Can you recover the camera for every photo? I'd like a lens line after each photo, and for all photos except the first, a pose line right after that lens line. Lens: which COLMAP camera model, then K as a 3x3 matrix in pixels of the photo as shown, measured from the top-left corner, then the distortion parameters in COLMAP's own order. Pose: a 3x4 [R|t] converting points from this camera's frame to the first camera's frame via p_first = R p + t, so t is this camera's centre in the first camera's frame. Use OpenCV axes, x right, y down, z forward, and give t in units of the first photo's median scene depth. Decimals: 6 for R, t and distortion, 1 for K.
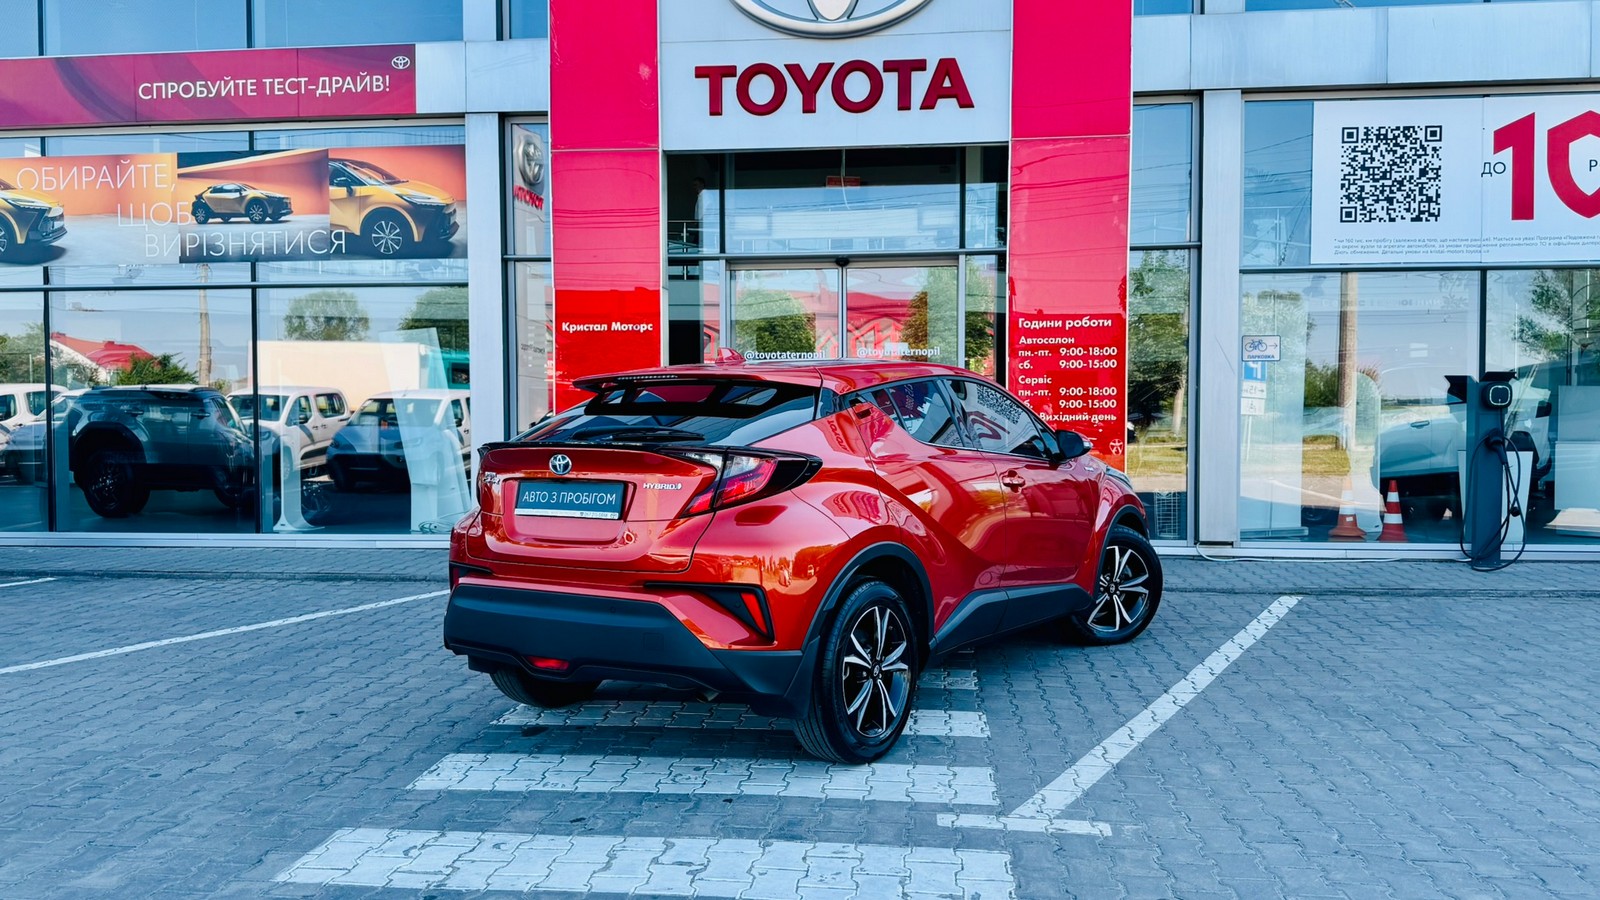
lens RADIAL K [[1204.8, 0, 800.0], [0, 1204.8, 450.0], [0, 0, 1]] dist [0.050570, -0.057136]
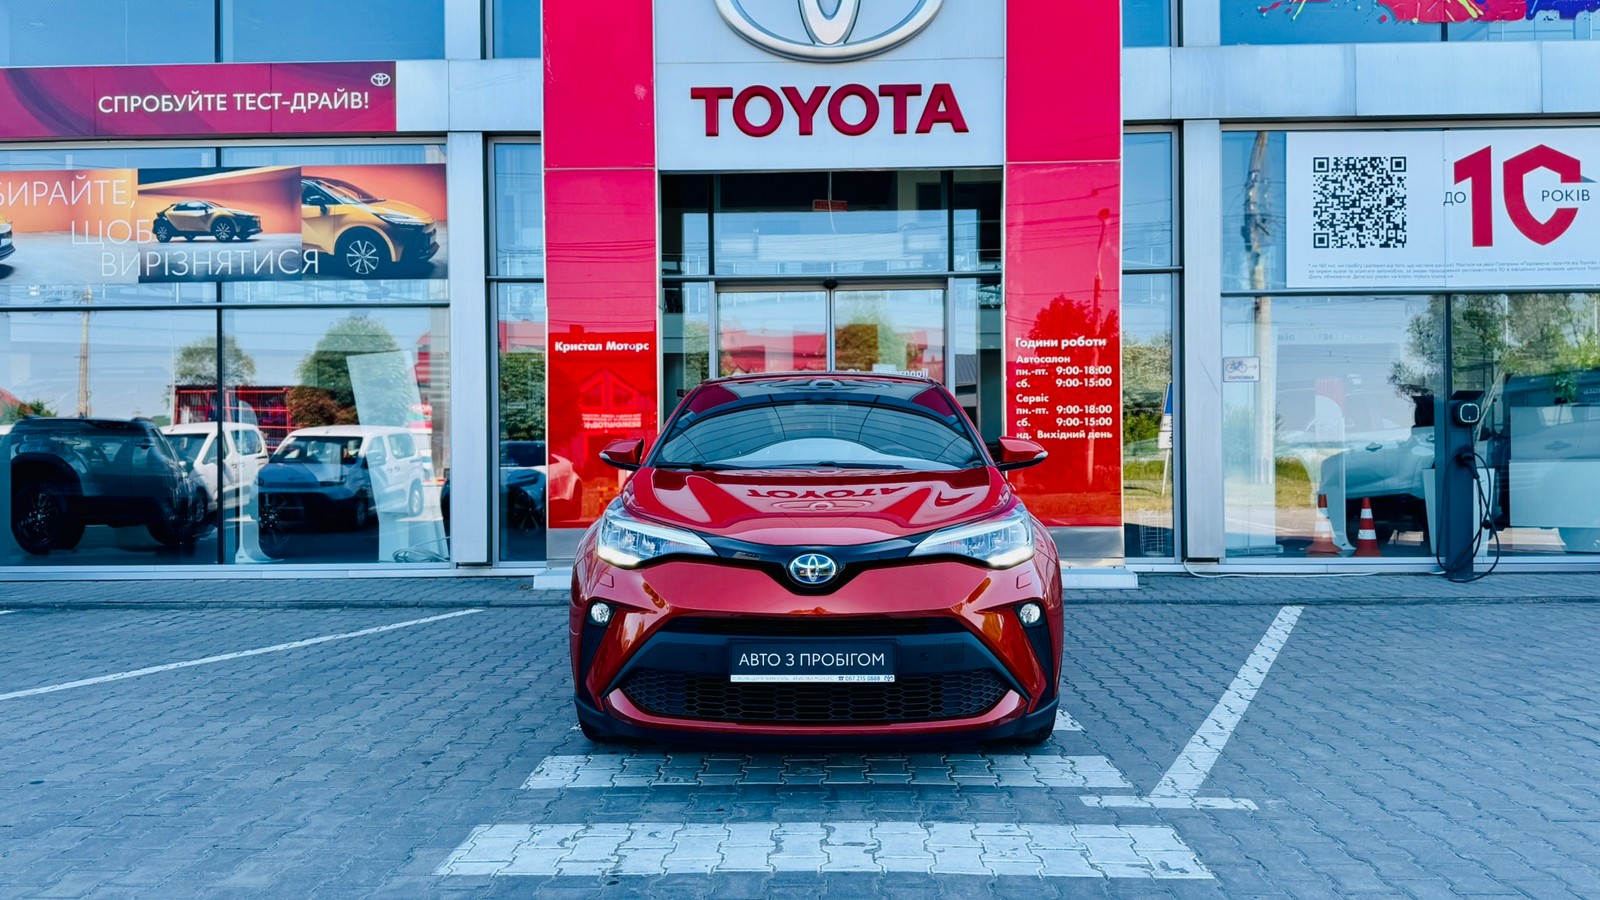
lens RADIAL K [[1210.2, 0, 797.3], [0, 1210.2, 449.6], [0, 0, 1]] dist [0.077882, -0.106094]
pose [[0.996797, -0.004930, 0.079824, -0.080430], [0.007980, 0.999248, -0.037933, 0.021074], [-0.079577, 0.038449, 0.996087, 0.001260]]
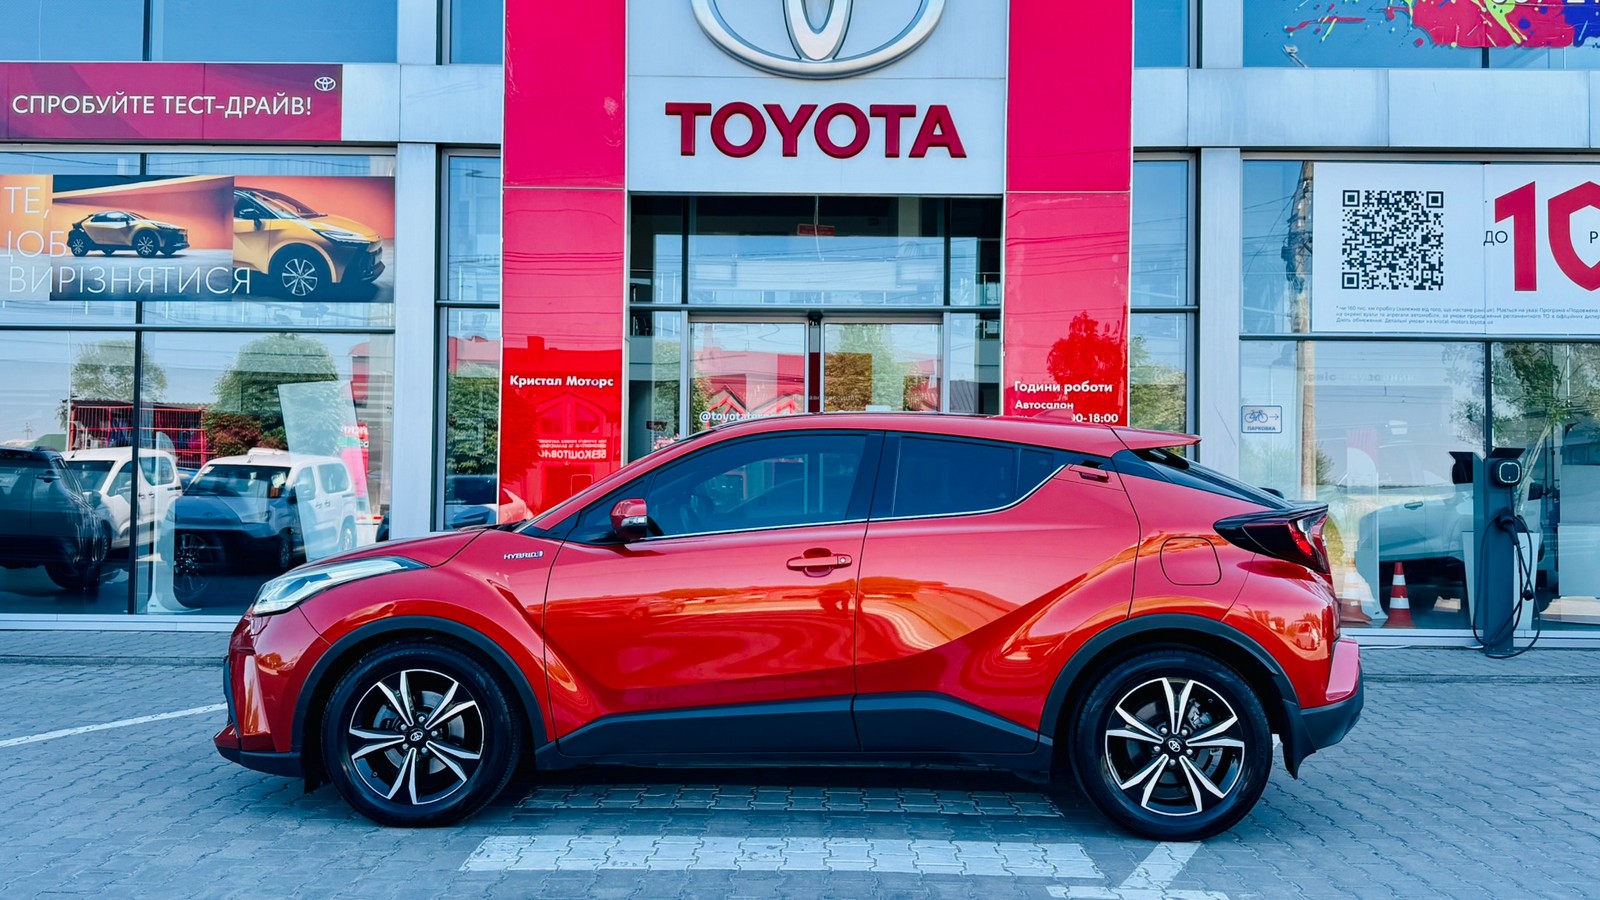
lens RADIAL K [[1380.5, 0, 801.8], [0, 1380.5, 445.2], [0, 0, 1]] dist [0.106675, -0.170705]
pose [[0.995750, 0.015936, 0.090704, -0.074831], [-0.009921, 0.997745, -0.066385, 0.011814], [-0.091557, 0.065204, 0.993663, -0.040584]]
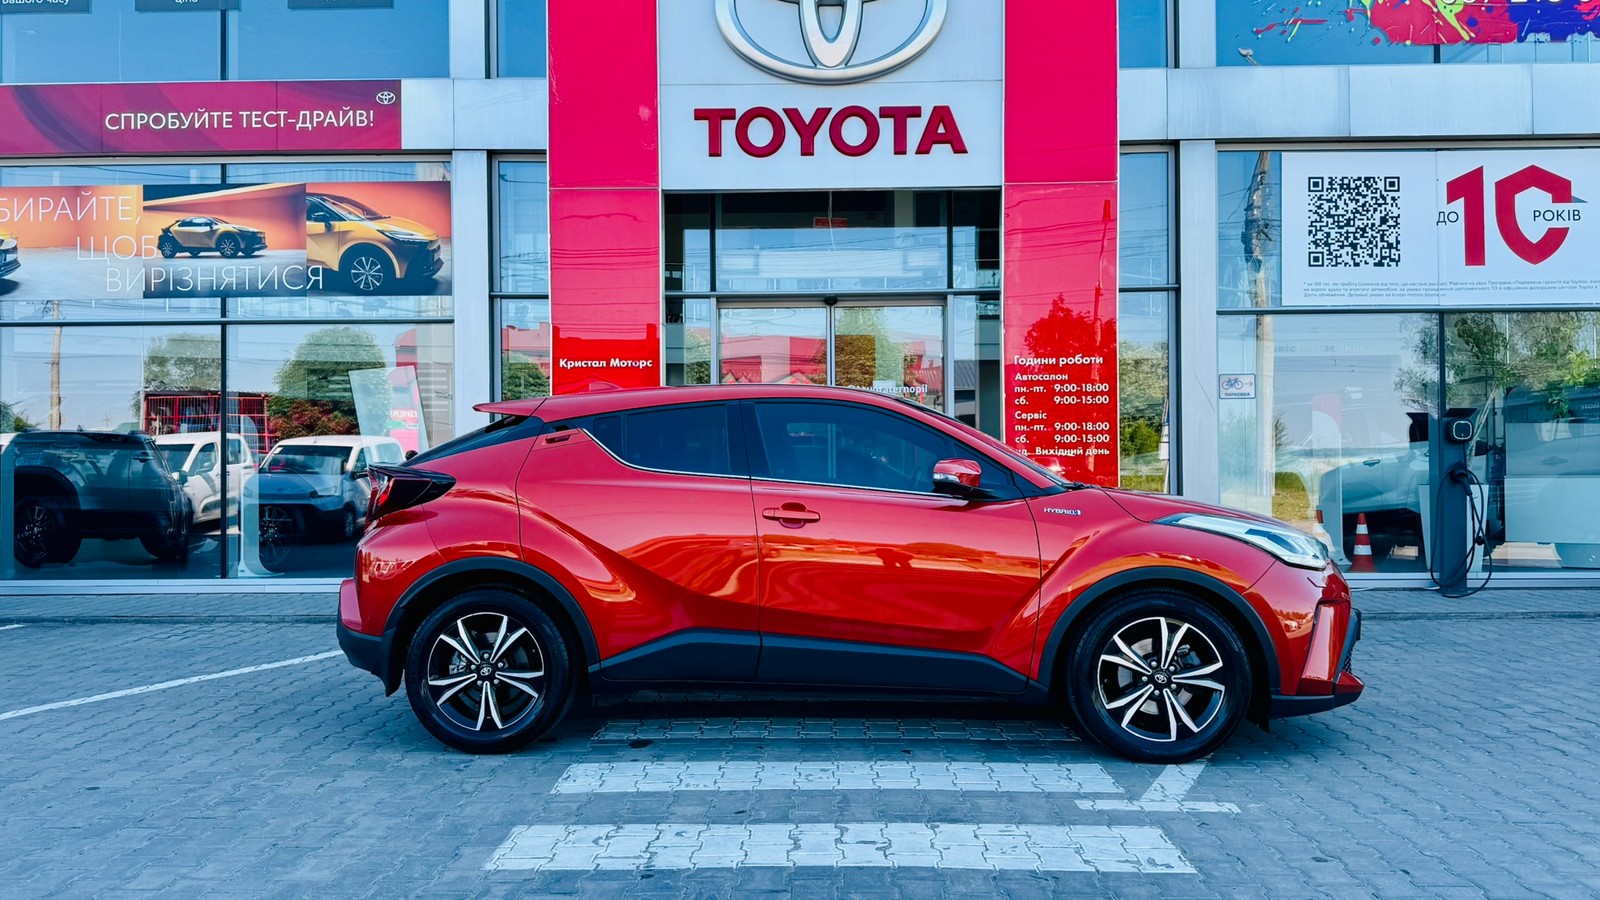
lens RADIAL K [[1249.3, 0, 793.8], [0, 1249.3, 445.0], [0, 0, 1]] dist [0.093836, -0.139478]
pose [[0.996451, -0.002721, 0.084130, -0.092437], [0.006739, 0.998848, -0.047509, 0.015708], [-0.083904, 0.047907, 0.995322, -0.043256]]
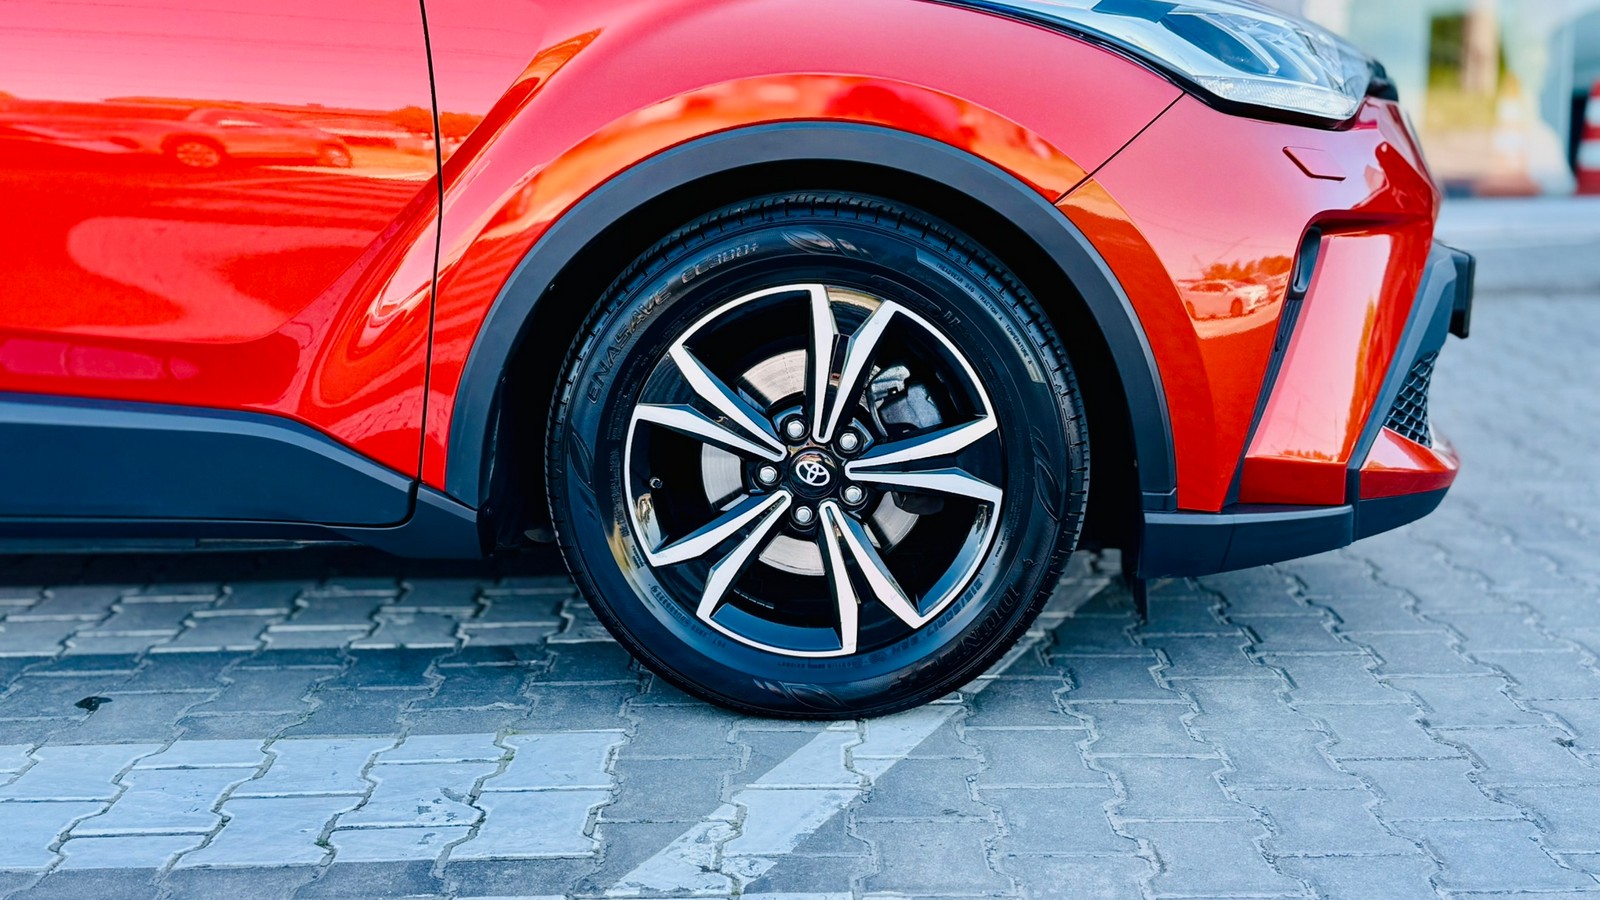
lens RADIAL K [[1969.1, 0, 800.0], [0, 1969.1, 450.0], [0, 0, 1]] dist [0.274050, -0.500562]
pose [[0.993640, -0.041636, 0.104621, 0.070413], [0.025625, 0.988360, 0.149960, 0.045228], [-0.109647, -0.146325, 0.983141, 0.203371]]
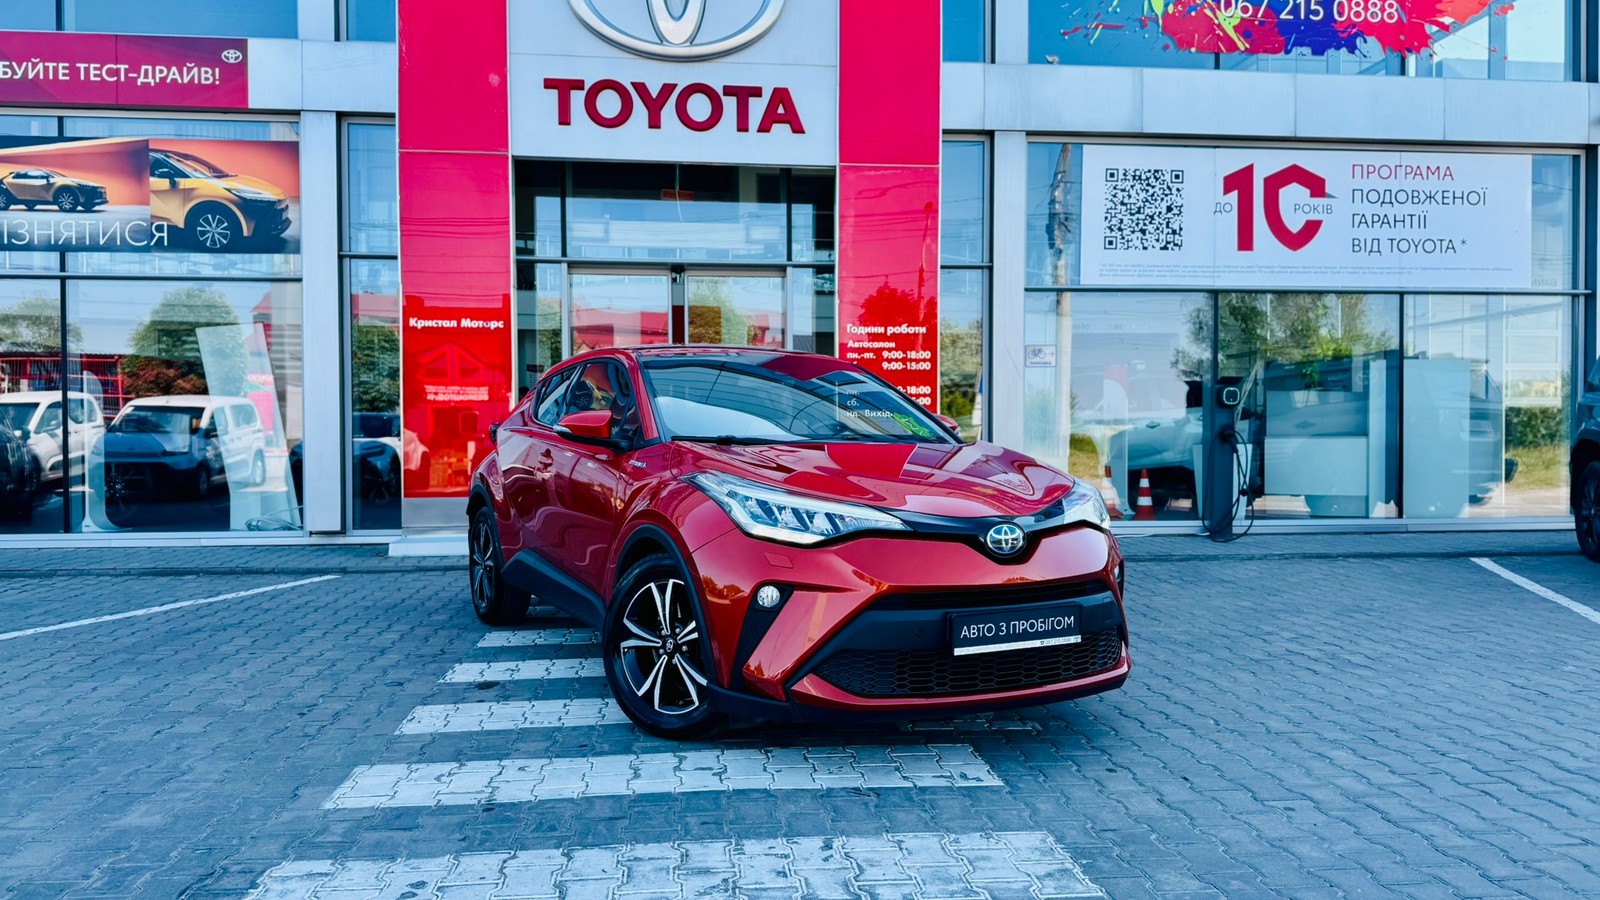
lens RADIAL K [[1154.1, 0, 793.7], [0, 1154.1, 453.5], [0, 0, 1]] dist [0.031608, -0.024471]
pose [[0.977541, -0.003515, 0.210716, -0.087689], [0.005922, 0.999924, -0.010793, 0.021247], [-0.210662, 0.011798, 0.977488, -0.027290]]
